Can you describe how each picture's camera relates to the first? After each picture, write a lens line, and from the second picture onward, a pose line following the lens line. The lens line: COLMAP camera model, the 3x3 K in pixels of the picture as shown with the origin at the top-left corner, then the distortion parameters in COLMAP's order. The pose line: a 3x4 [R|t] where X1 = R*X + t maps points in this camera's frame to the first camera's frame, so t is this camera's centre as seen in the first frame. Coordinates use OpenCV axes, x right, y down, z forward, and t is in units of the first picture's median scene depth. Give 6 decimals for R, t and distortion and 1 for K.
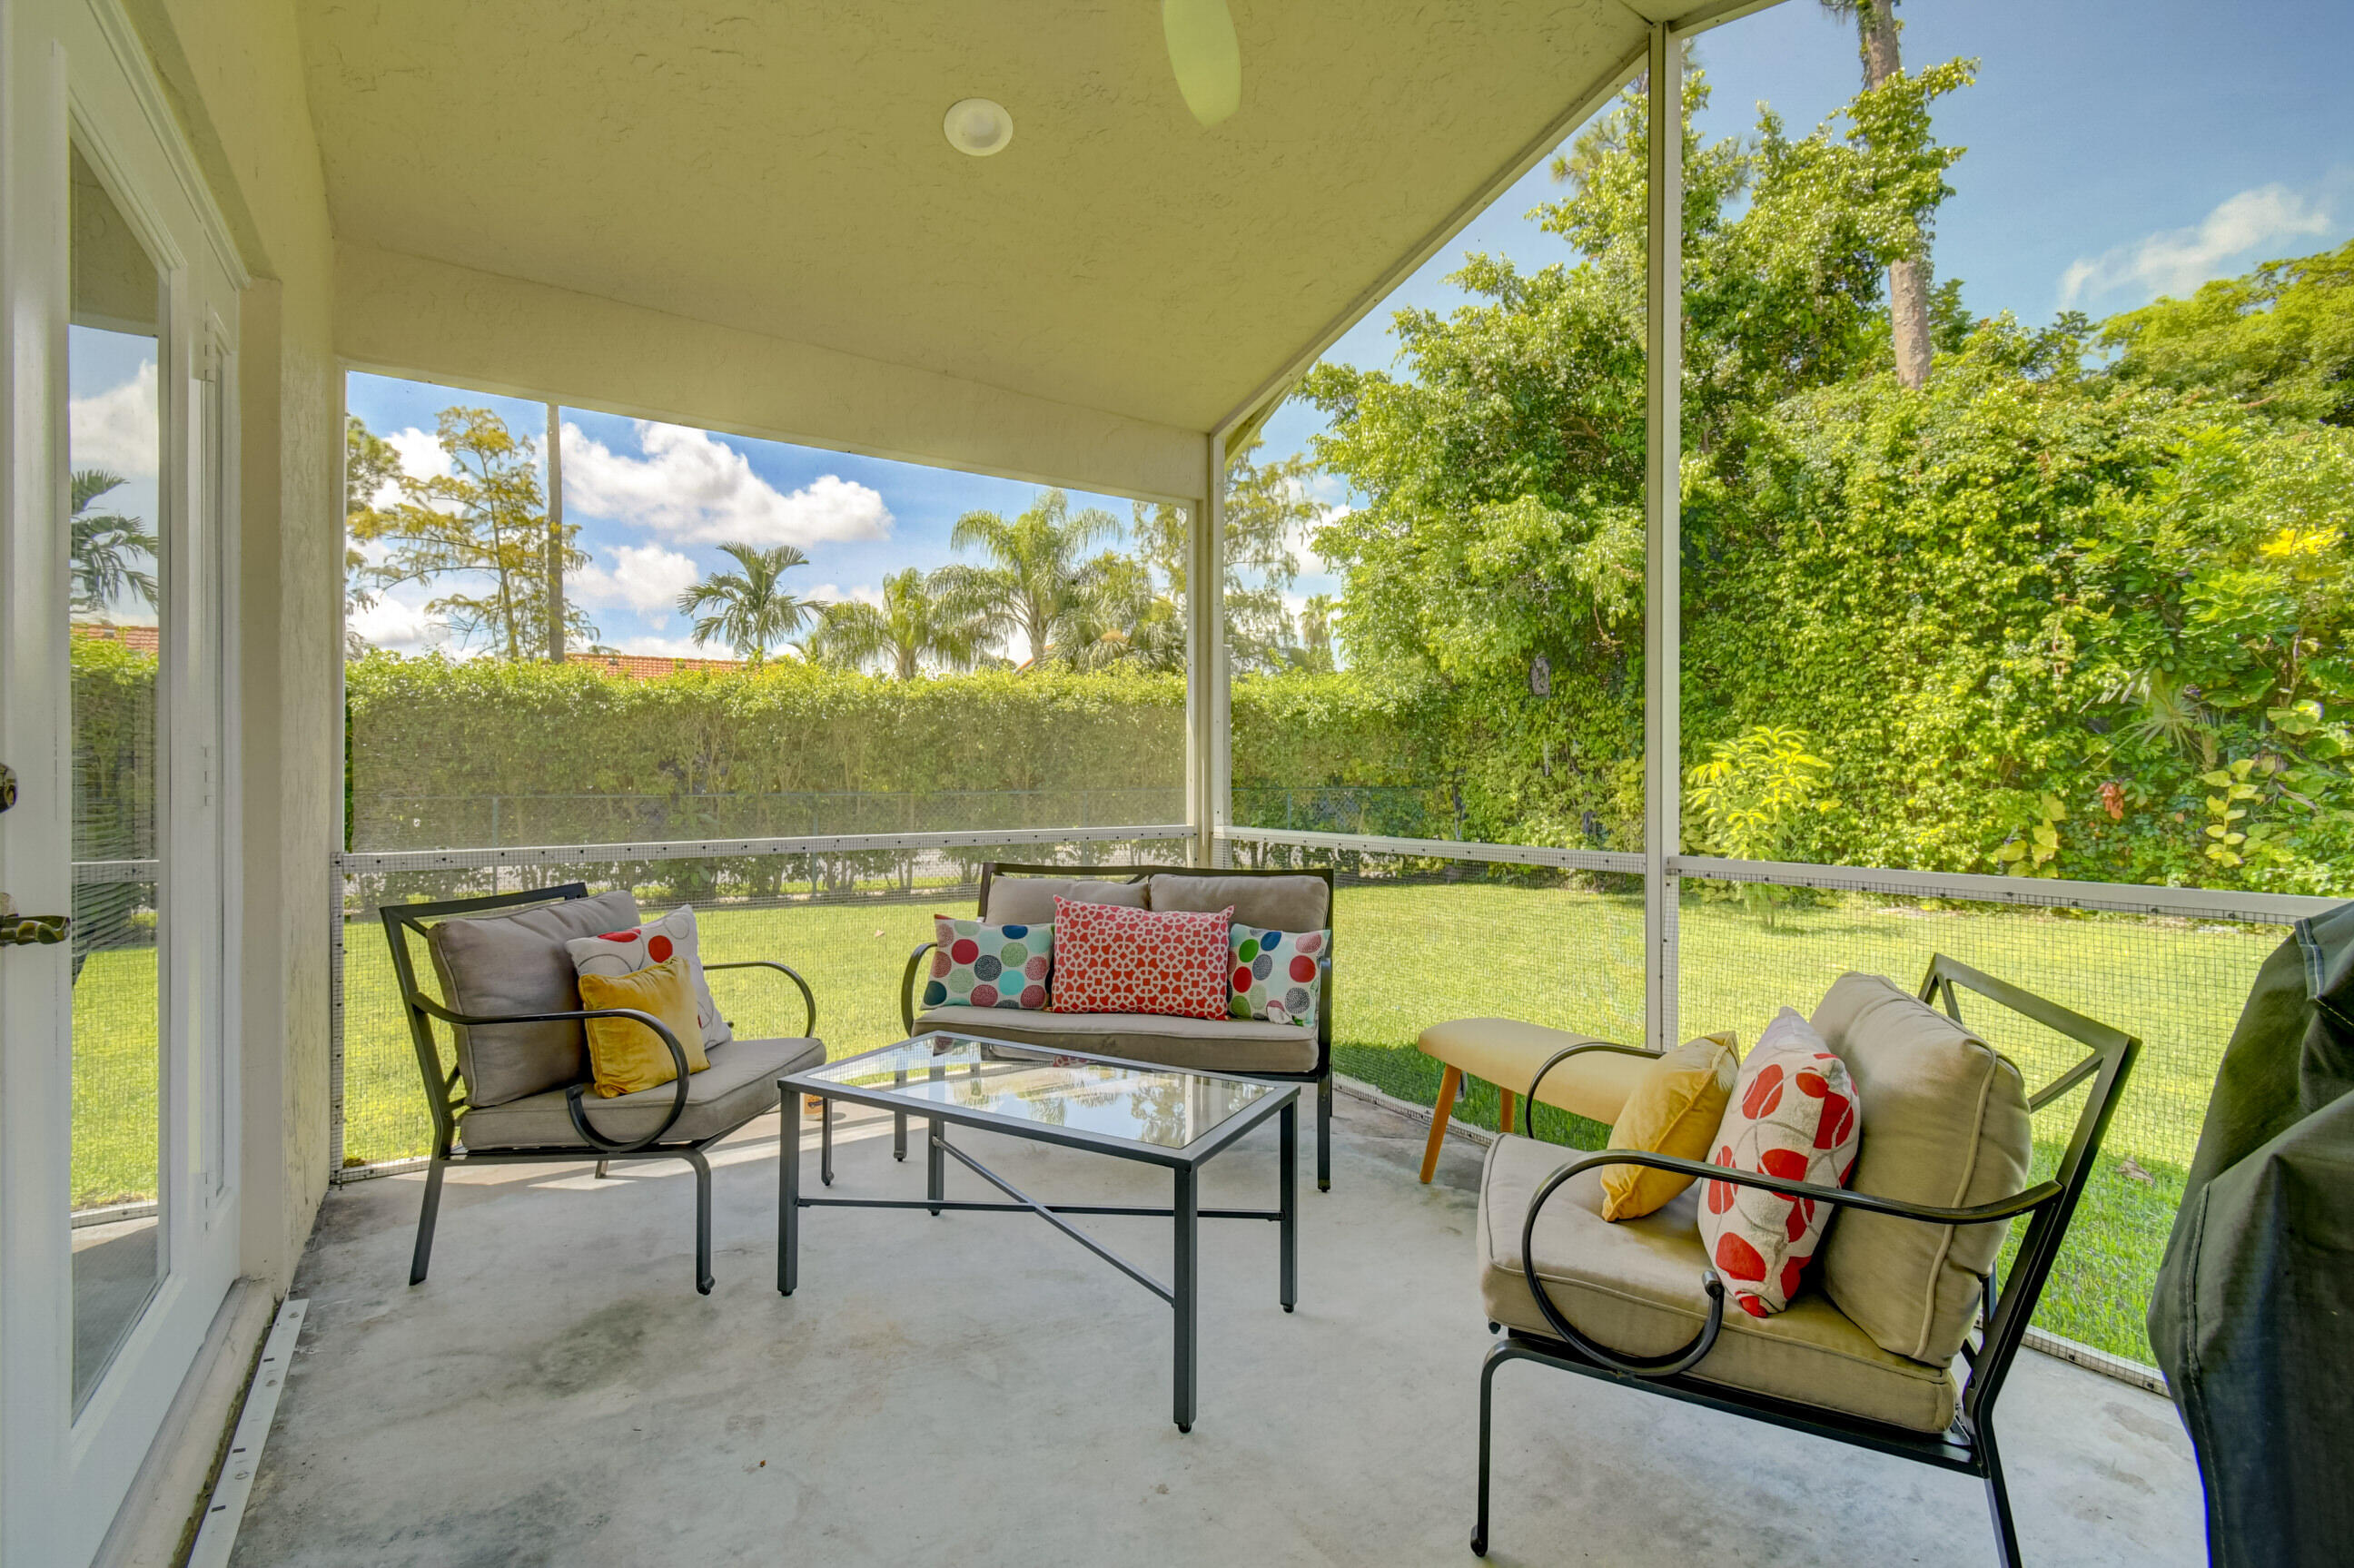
lens RADIAL K [[1041.7, 0, 1159.1], [0, 1041.7, 779.6], [0, 0, 1]] dist [0.011855, -0.004700]
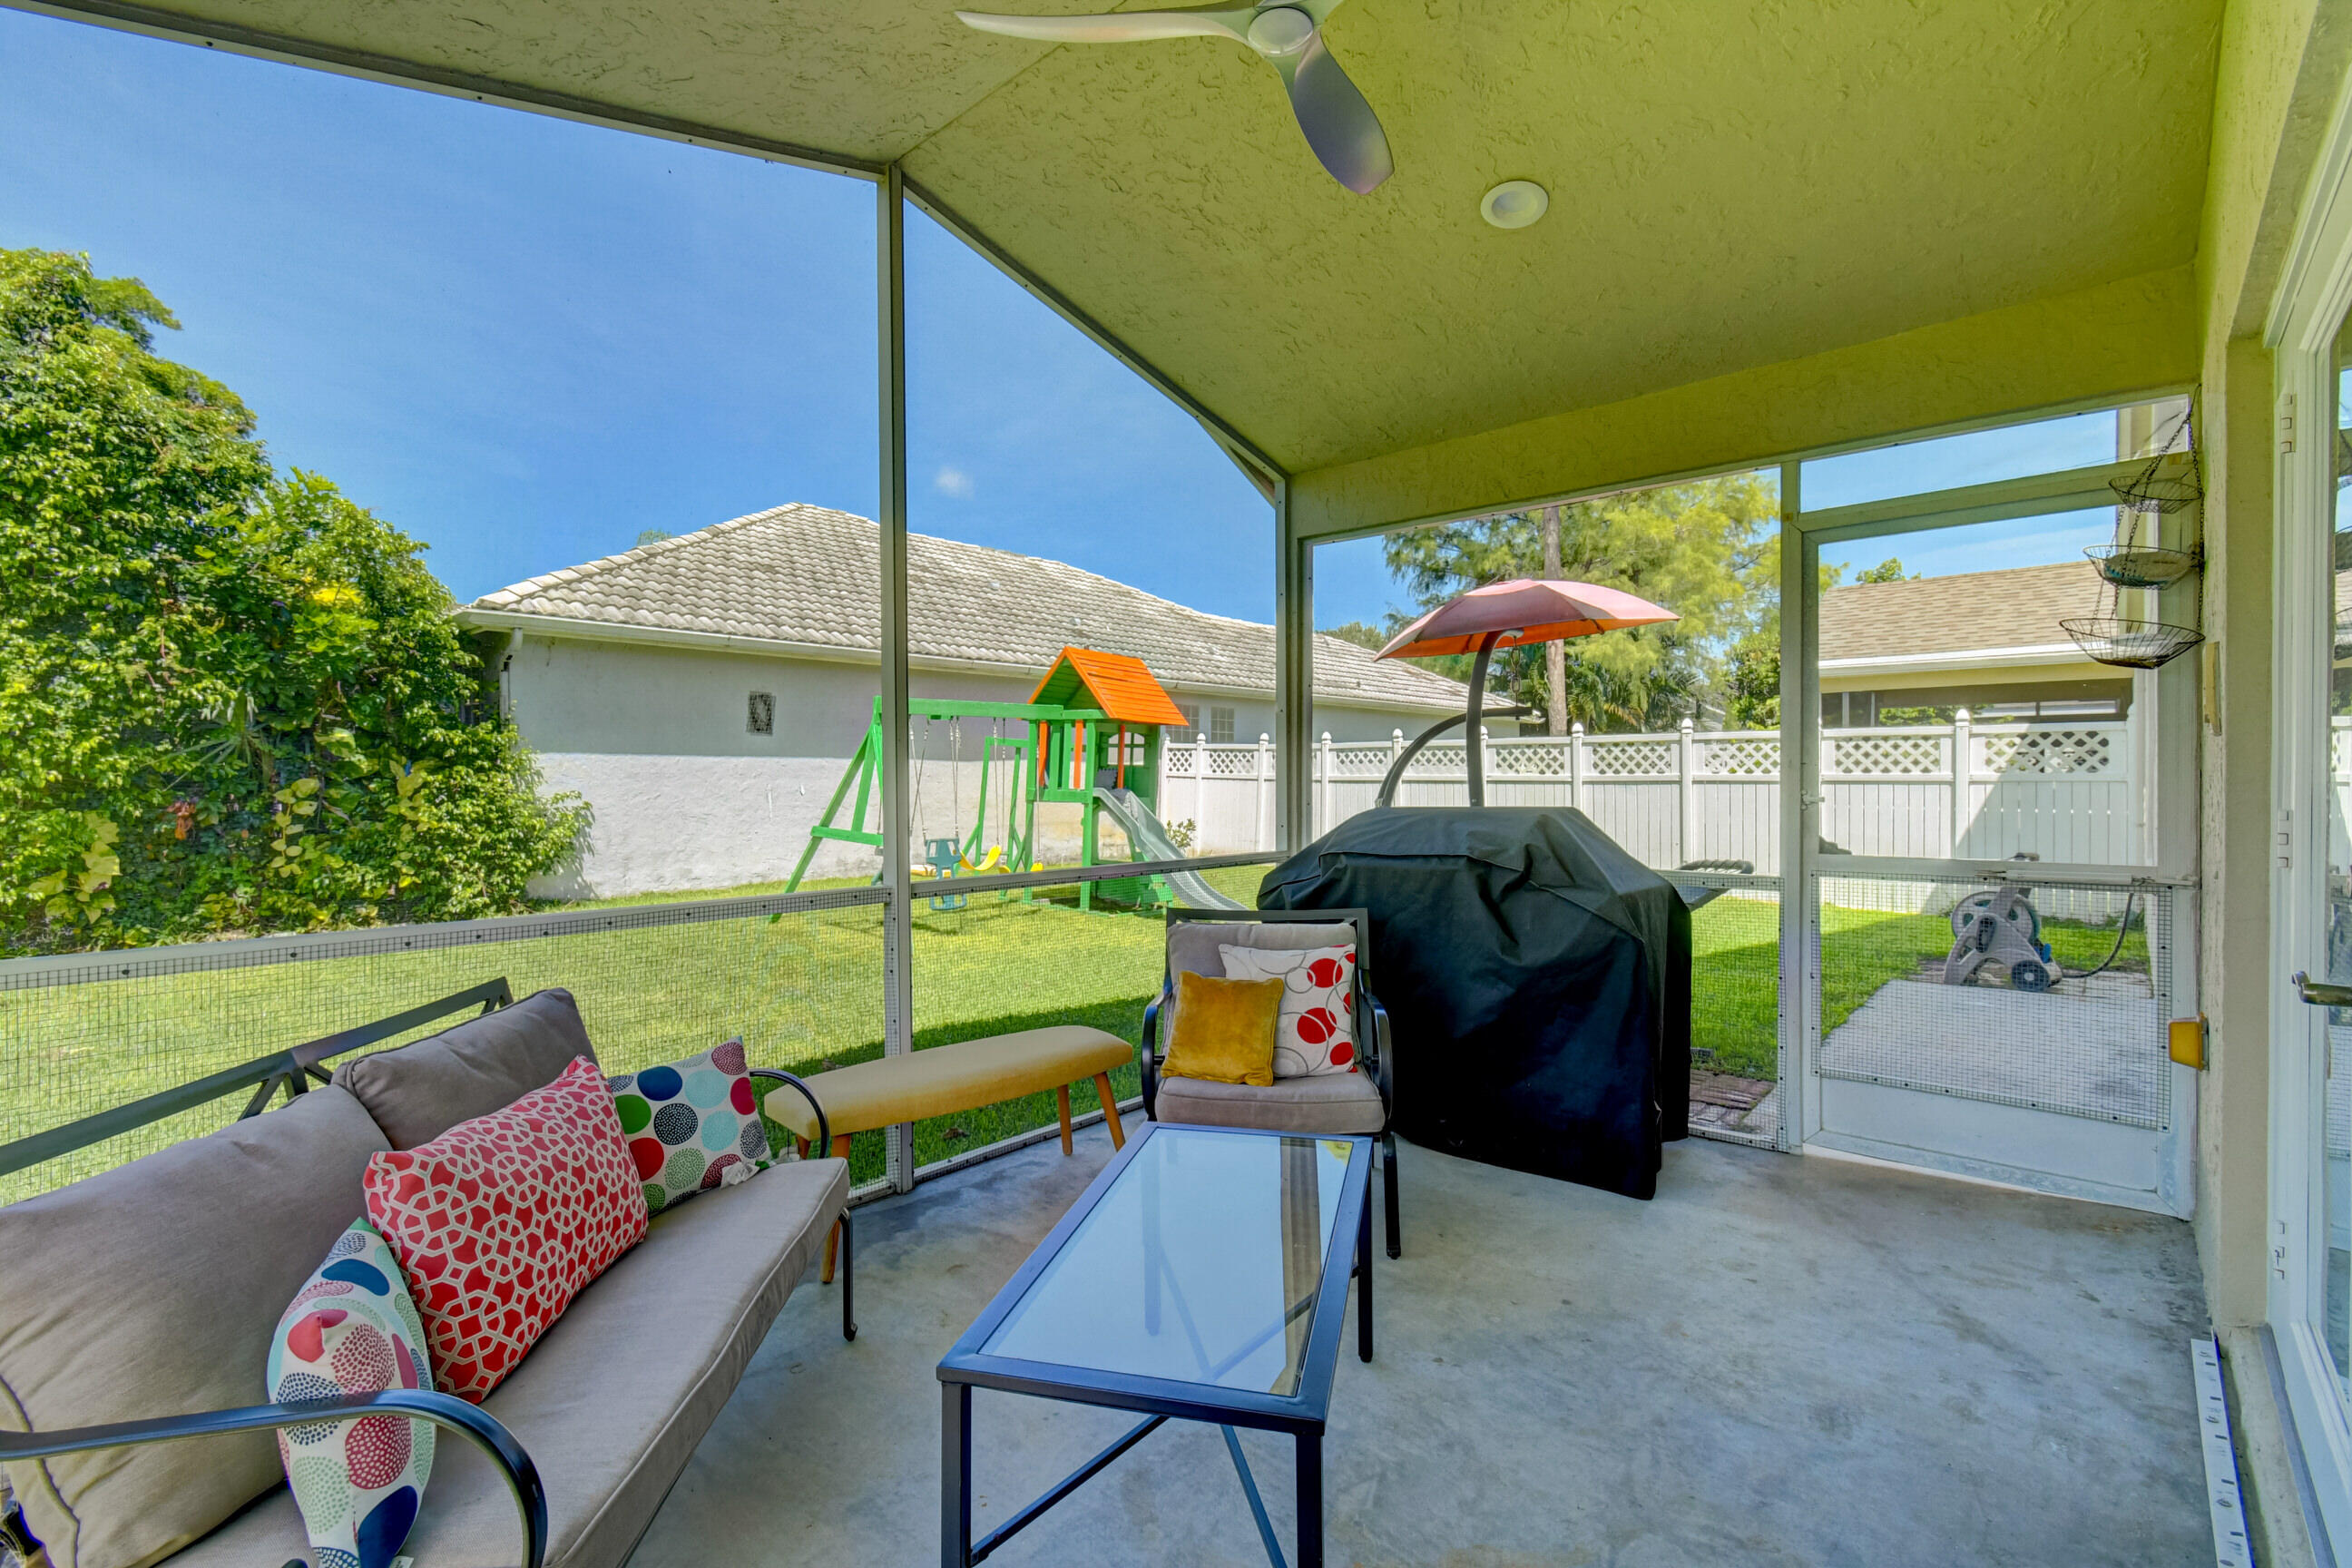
lens RADIAL K [[1077.6, 0, 1163.5], [0, 1077.6, 787.4], [0, 0, 1]] dist [-0.001231, -0.000352]
pose [[-0.260525, -0.005723, 0.965450, -0.285309], [0.002119, 0.999977, 0.006499, -0.014399], [-0.965465, 0.003739, -0.260507, 0.392780]]
